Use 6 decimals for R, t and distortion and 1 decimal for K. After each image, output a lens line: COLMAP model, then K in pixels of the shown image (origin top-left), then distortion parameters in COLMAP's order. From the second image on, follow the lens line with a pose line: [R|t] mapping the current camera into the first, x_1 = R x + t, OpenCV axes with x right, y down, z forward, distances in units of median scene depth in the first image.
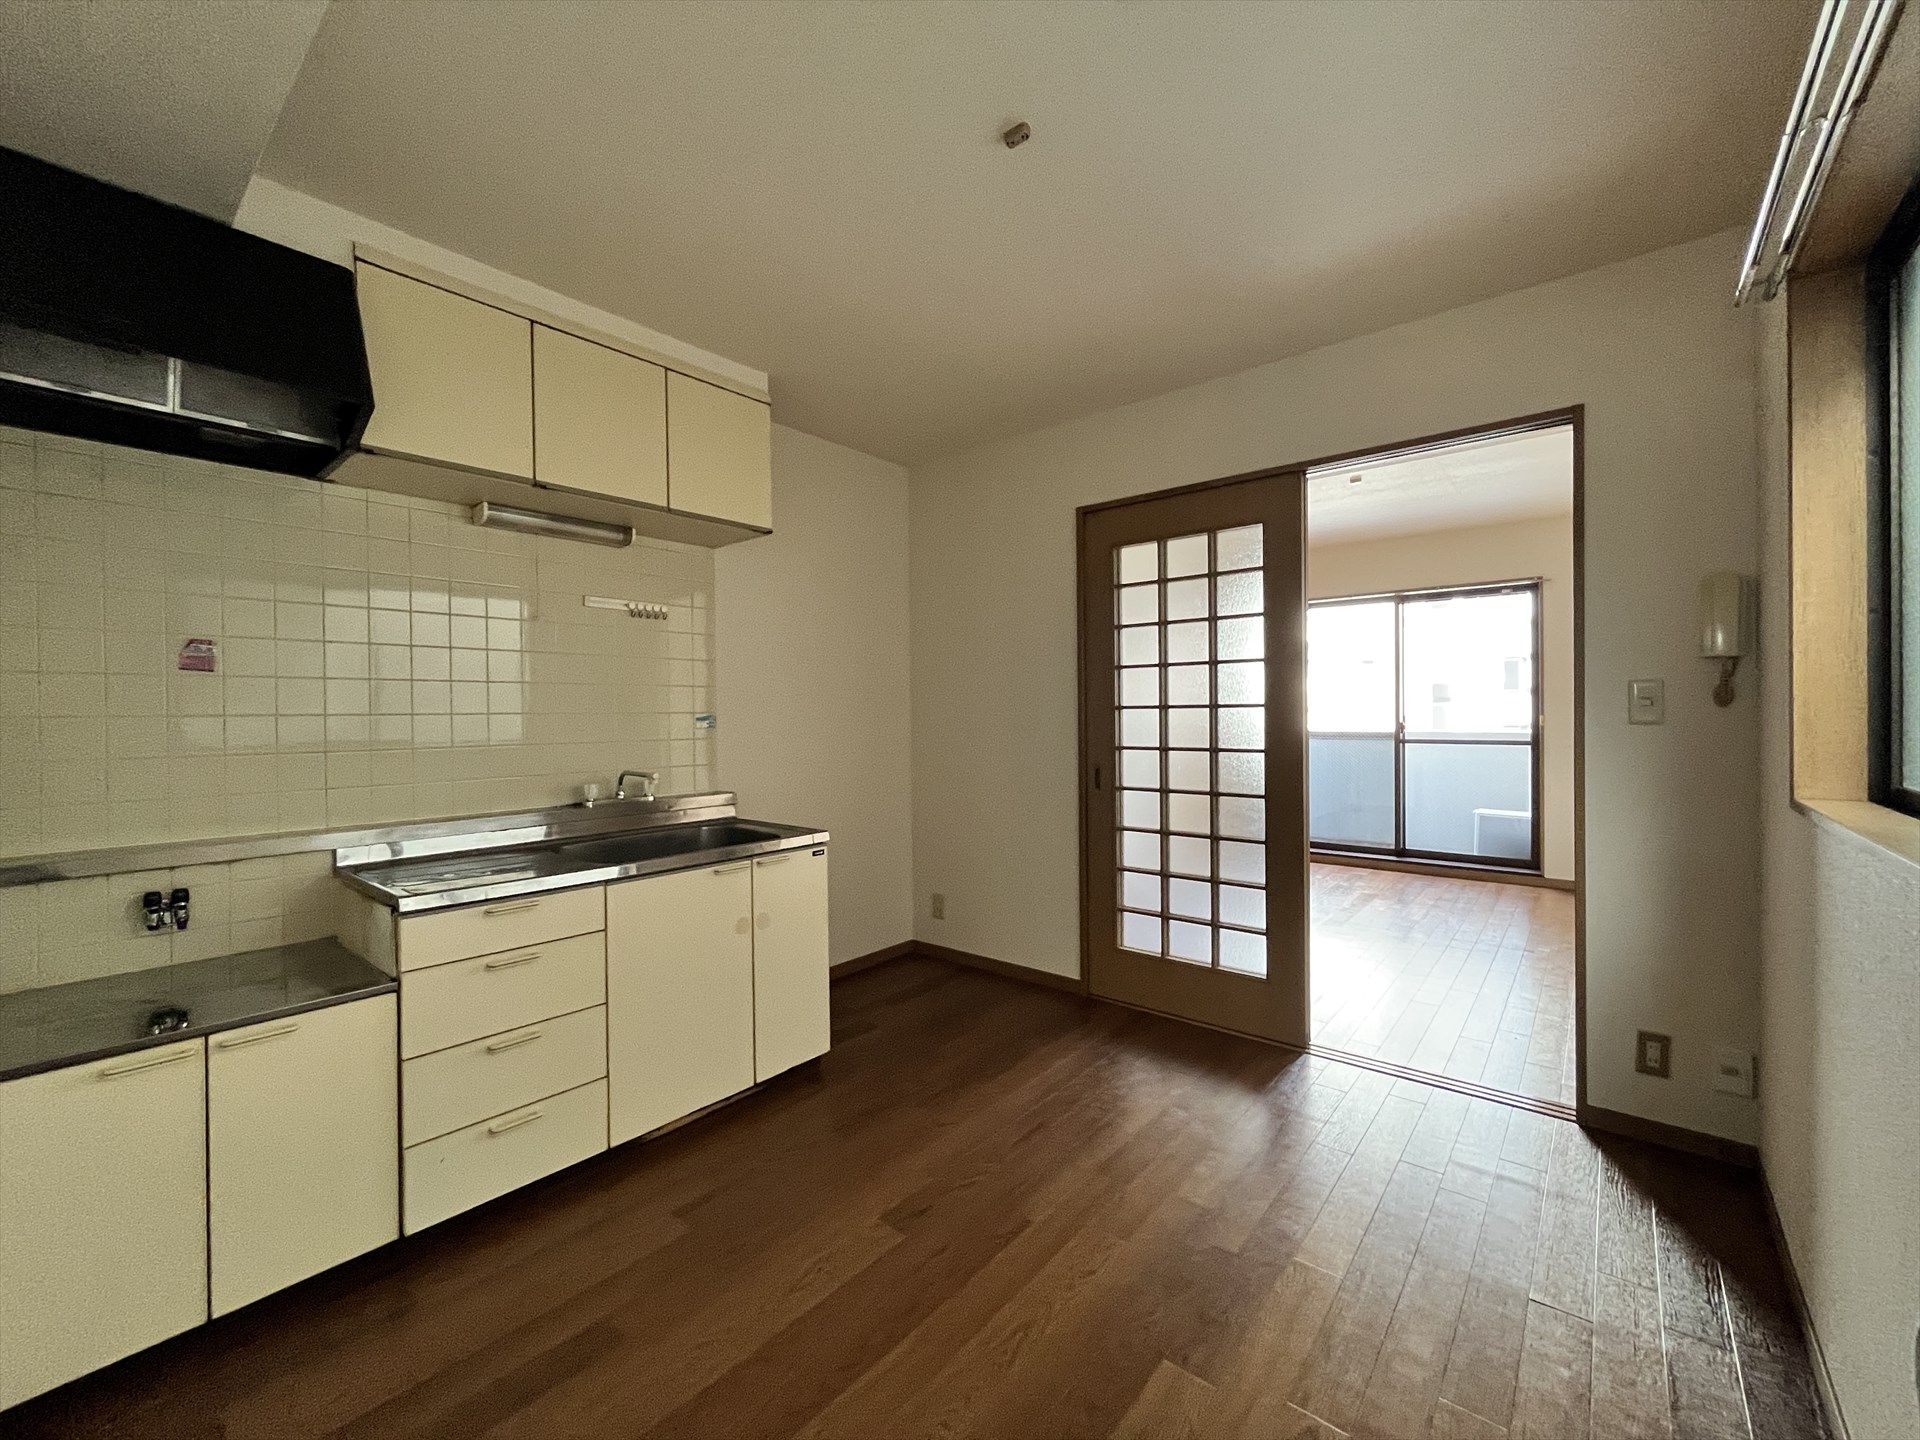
lens RADIAL K [[775.5, 0, 960.0], [0, 775.5, 720.0], [0, 0, 1]] dist [0.000025, -0.000851]
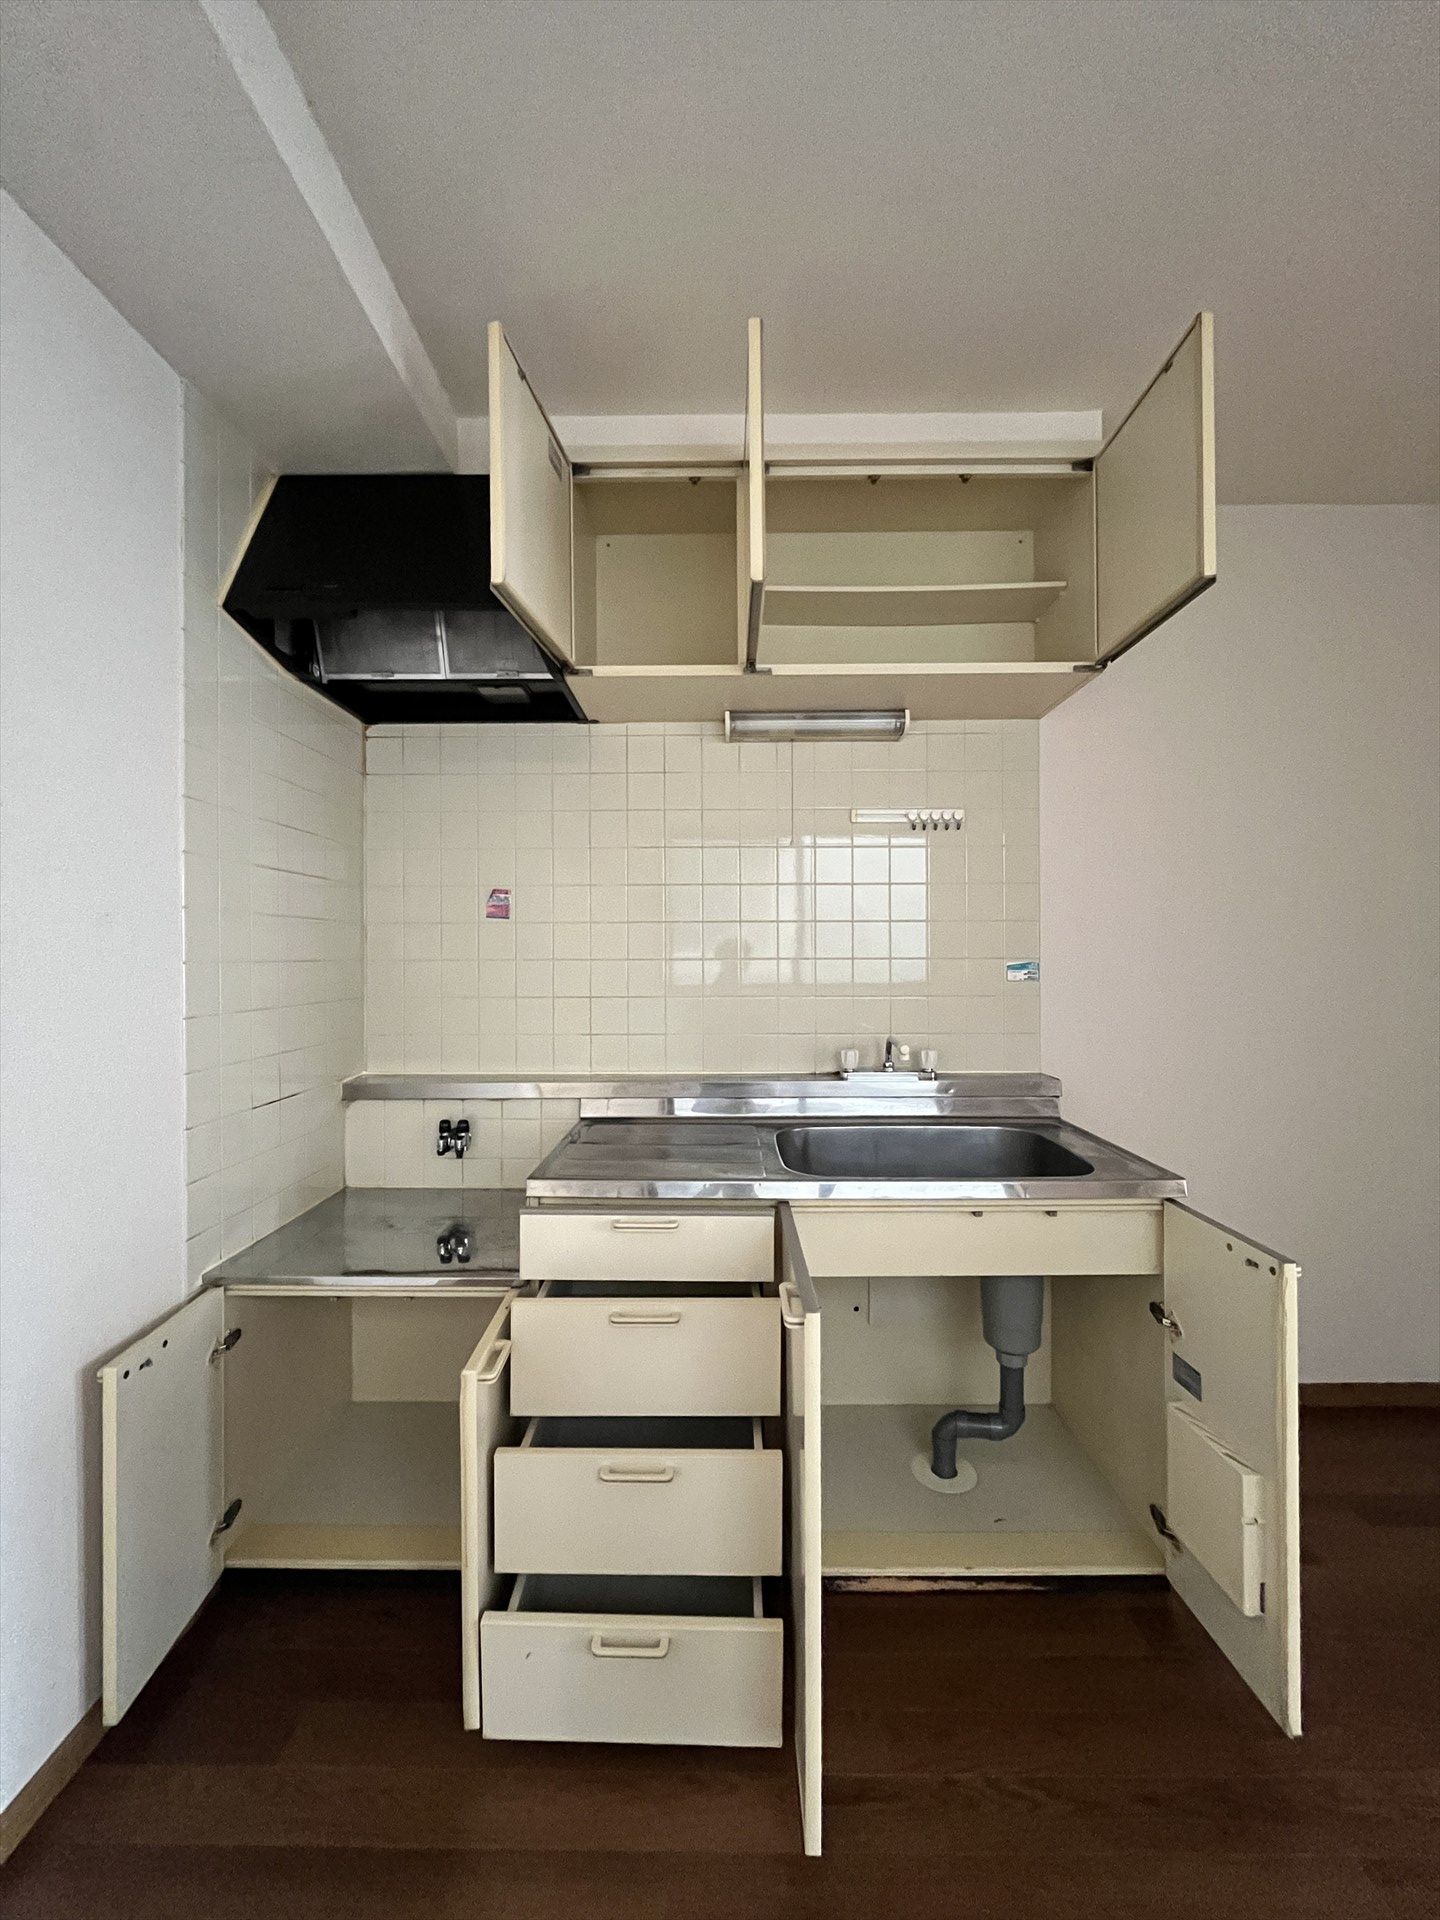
lens RADIAL K [[797.3, 0, 720.0], [0, 797.3, 960.0], [0, 0, 1]] dist [0.009477, -0.000148]
pose [[0.641549, 0.016287, -0.766910, 0.061022], [-0.009792, 0.999867, 0.013043, -0.018788], [0.767020, -0.000859, 0.641623, 0.429218]]
